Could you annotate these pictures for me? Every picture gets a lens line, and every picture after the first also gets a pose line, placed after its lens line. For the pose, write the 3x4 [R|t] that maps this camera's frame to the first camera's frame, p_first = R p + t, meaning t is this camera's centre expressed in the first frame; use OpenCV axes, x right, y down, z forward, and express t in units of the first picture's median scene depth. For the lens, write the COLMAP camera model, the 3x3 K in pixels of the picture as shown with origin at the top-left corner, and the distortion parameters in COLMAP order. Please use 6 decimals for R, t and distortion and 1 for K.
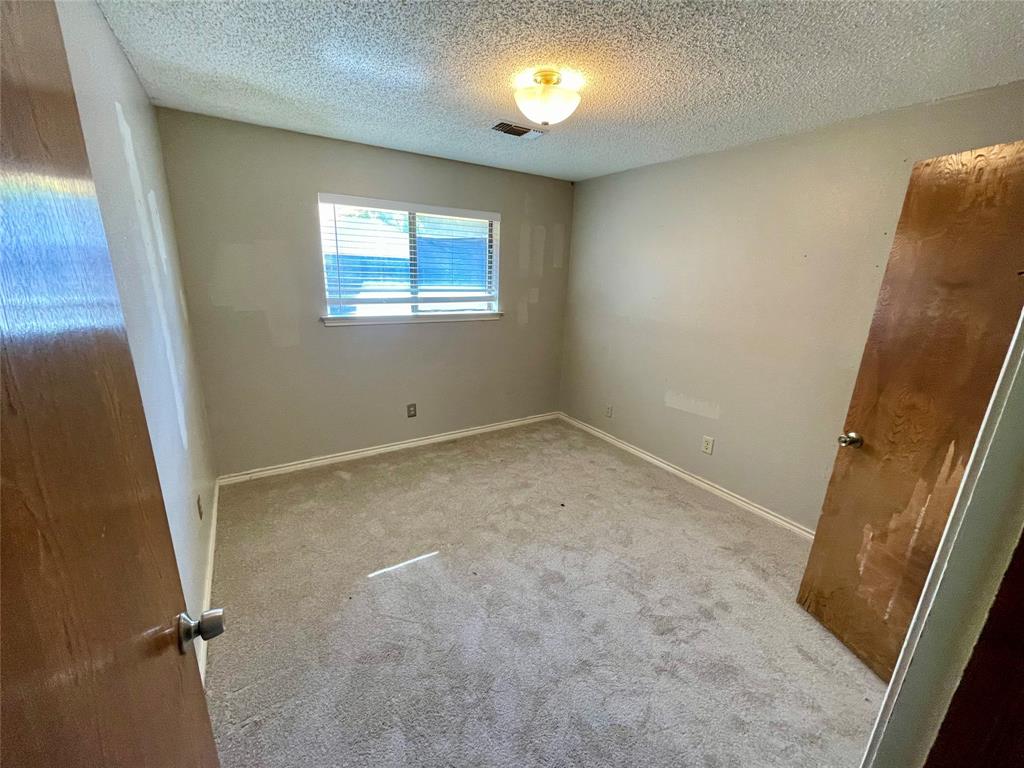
lens RADIAL K [[415.6, 0, 508.6], [0, 415.6, 385.4], [0, 0, 1]] dist [-0.003913, -0.000016]
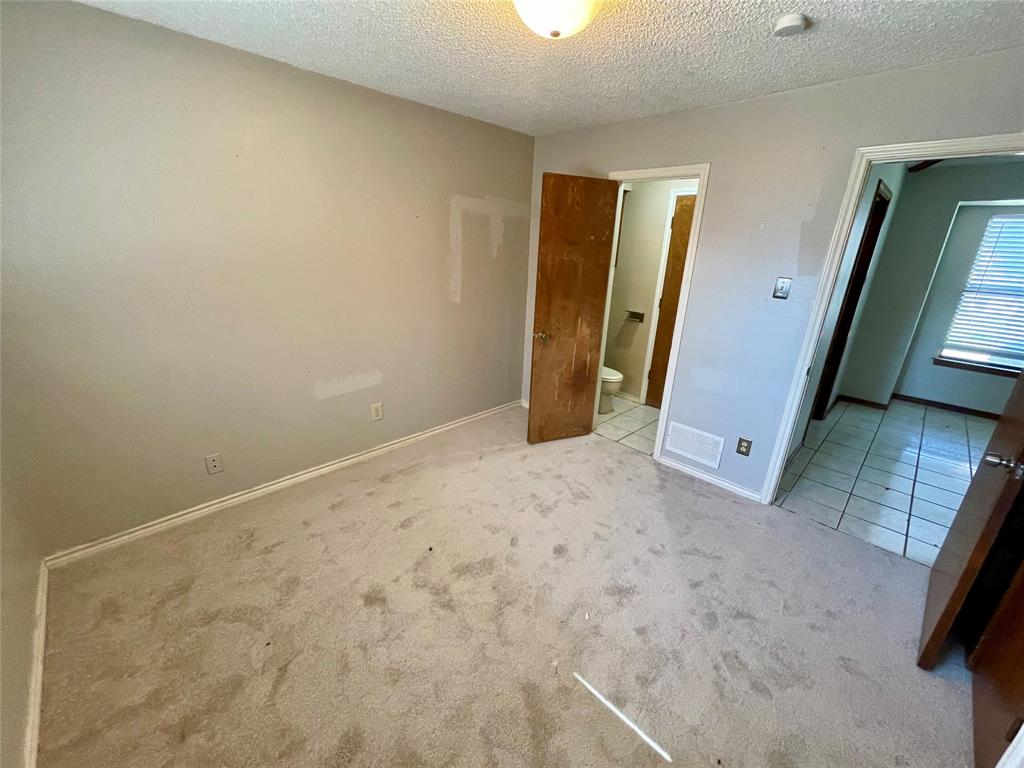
lens RADIAL K [[415.6, 0, 508.4], [0, 415.6, 380.8], [0, 0, 1]] dist [-0.003913, -0.000016]
pose [[-0.210724, -0.355225, 0.910720, -0.649865], [0.223128, 0.889567, 0.398602, -0.349763], [-0.951740, 0.287202, -0.108192, 1.132680]]
